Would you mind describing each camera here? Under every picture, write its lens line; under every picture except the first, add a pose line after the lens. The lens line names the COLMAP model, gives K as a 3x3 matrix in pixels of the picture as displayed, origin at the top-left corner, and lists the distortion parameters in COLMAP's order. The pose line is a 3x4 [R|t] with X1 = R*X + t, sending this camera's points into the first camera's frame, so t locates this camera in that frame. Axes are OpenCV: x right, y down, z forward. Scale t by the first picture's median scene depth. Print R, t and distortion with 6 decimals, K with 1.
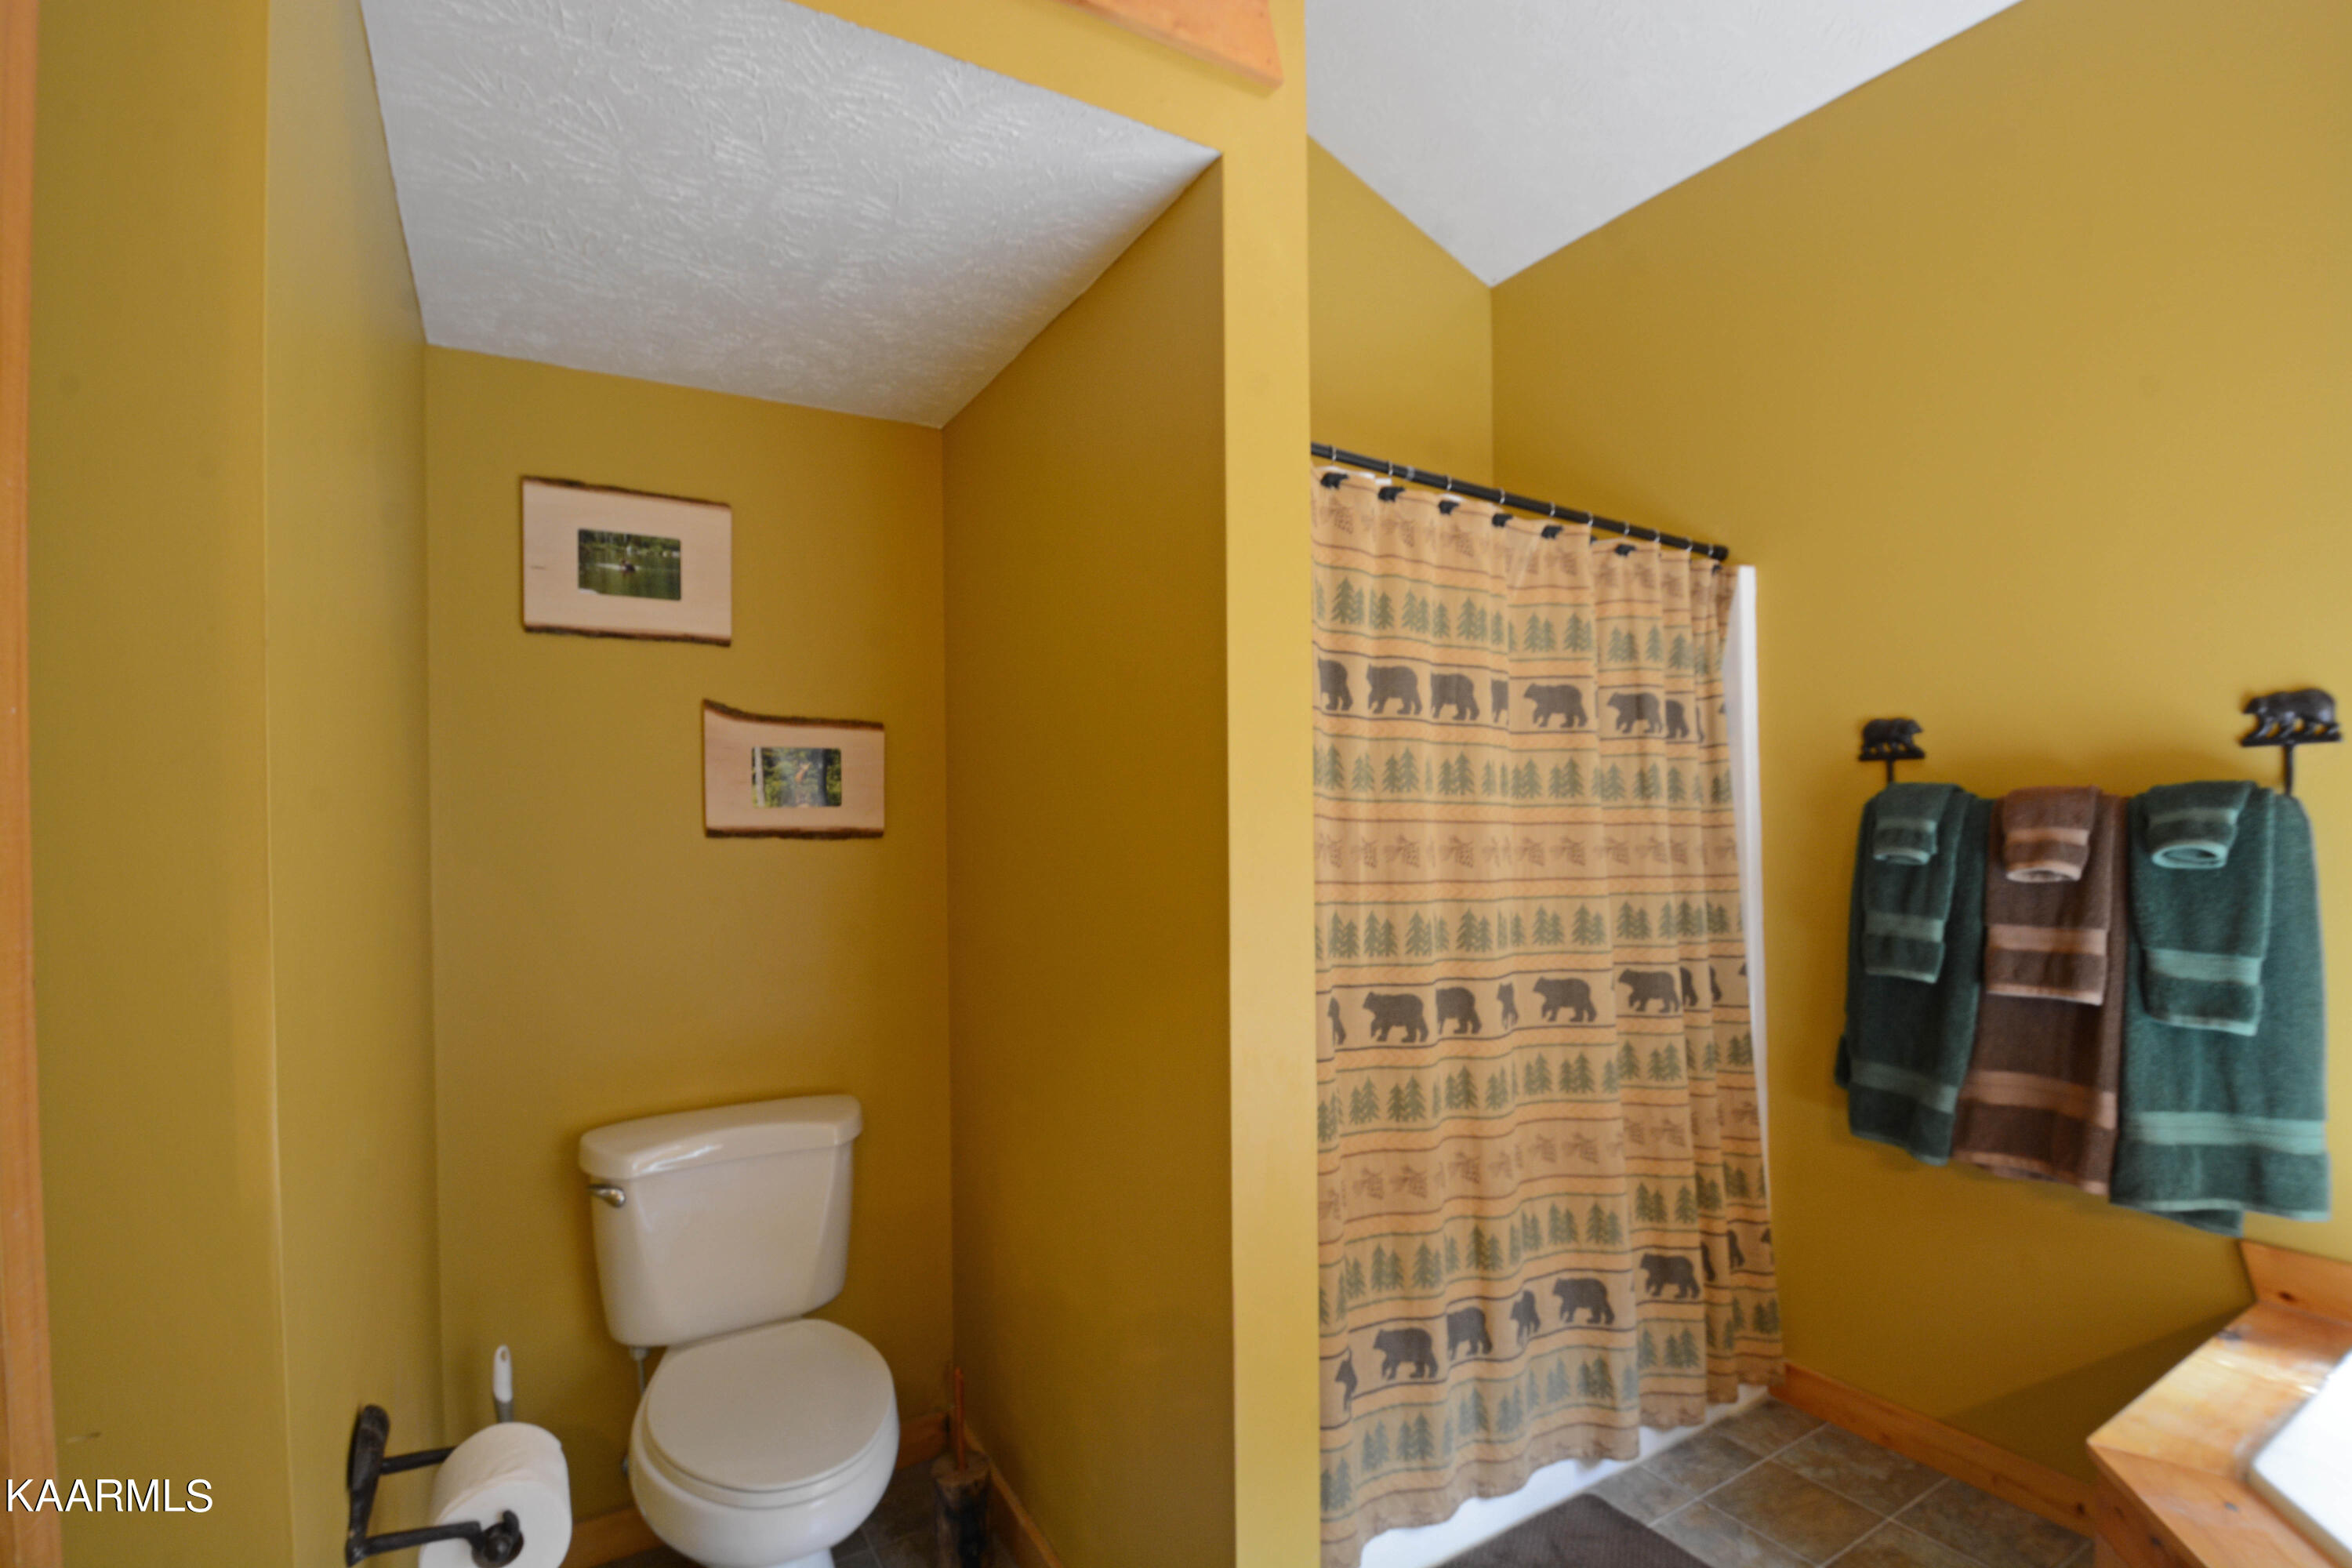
lens RADIAL K [[1069.5, 0, 1180.1], [0, 1069.5, 811.2], [0, 0, 1]] dist [0.007337, -0.016880]
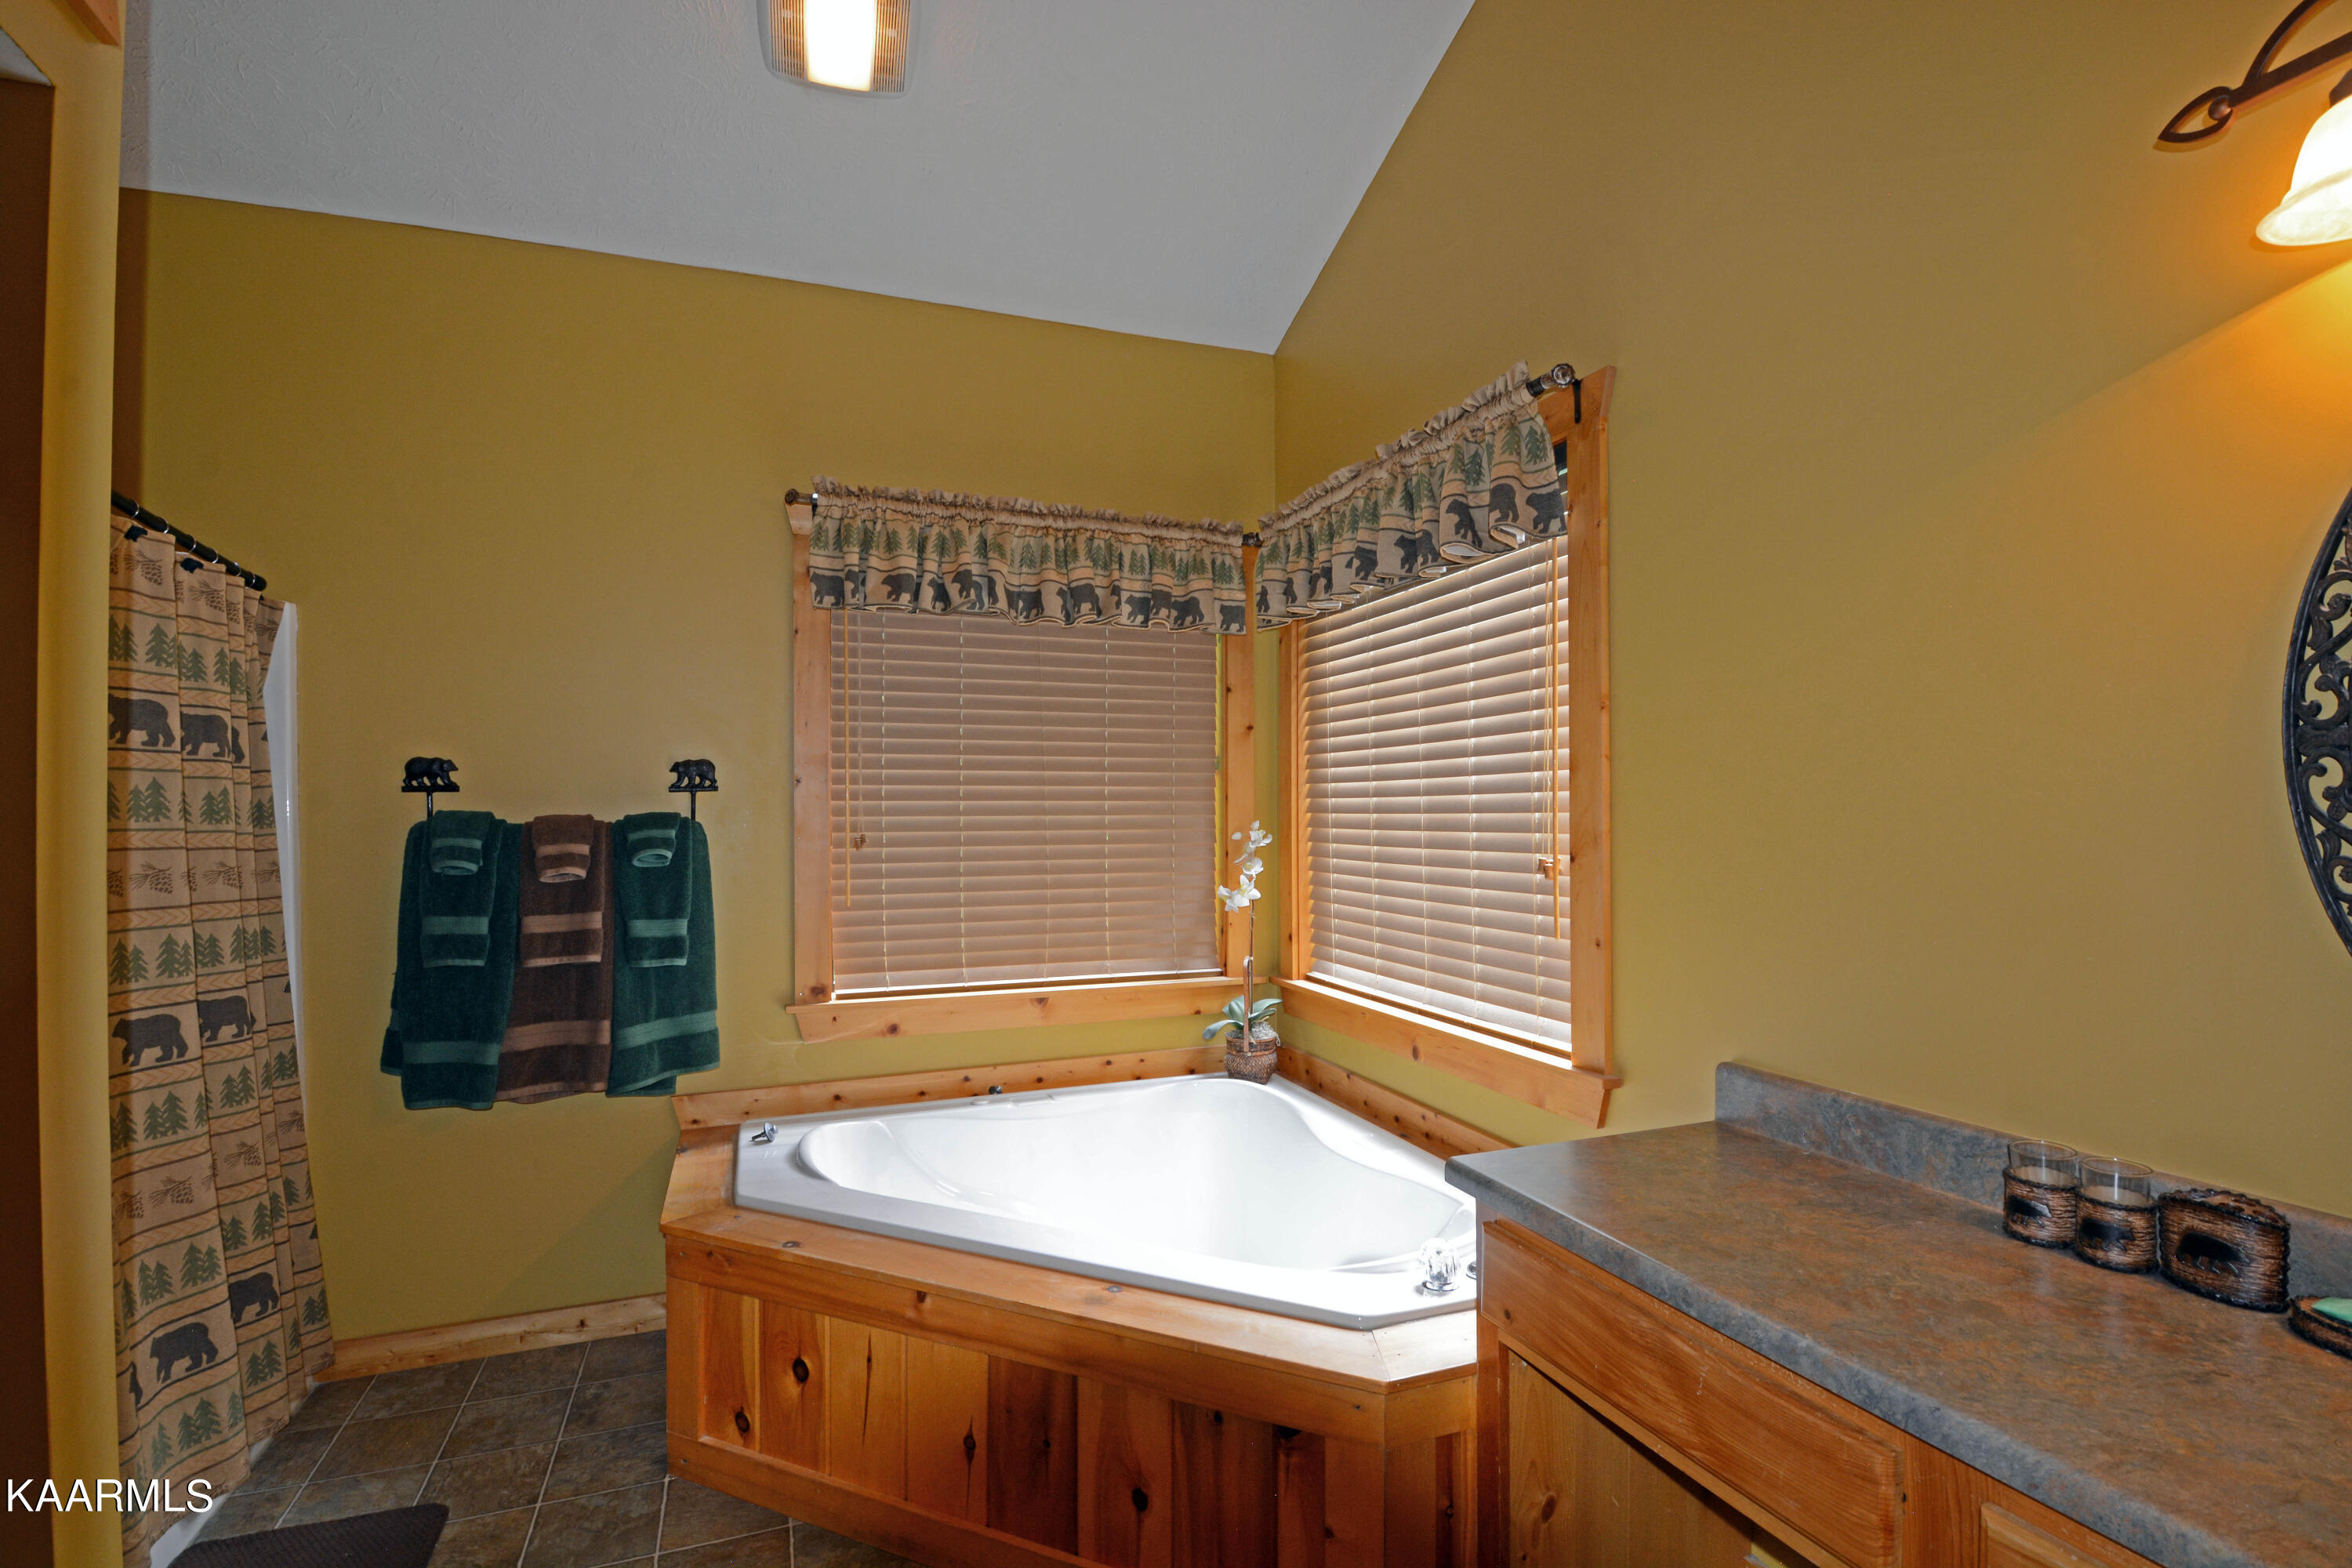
lens RADIAL K [[1069.5, 0, 1178.2], [0, 1069.5, 799.4], [0, 0, 1]] dist [0.007337, -0.016880]
pose [[0.156691, 0.025152, 0.987327, -0.448779], [0.011559, 0.999561, -0.027298, 0.004181], [-0.987580, 0.015690, 0.156332, -0.030394]]
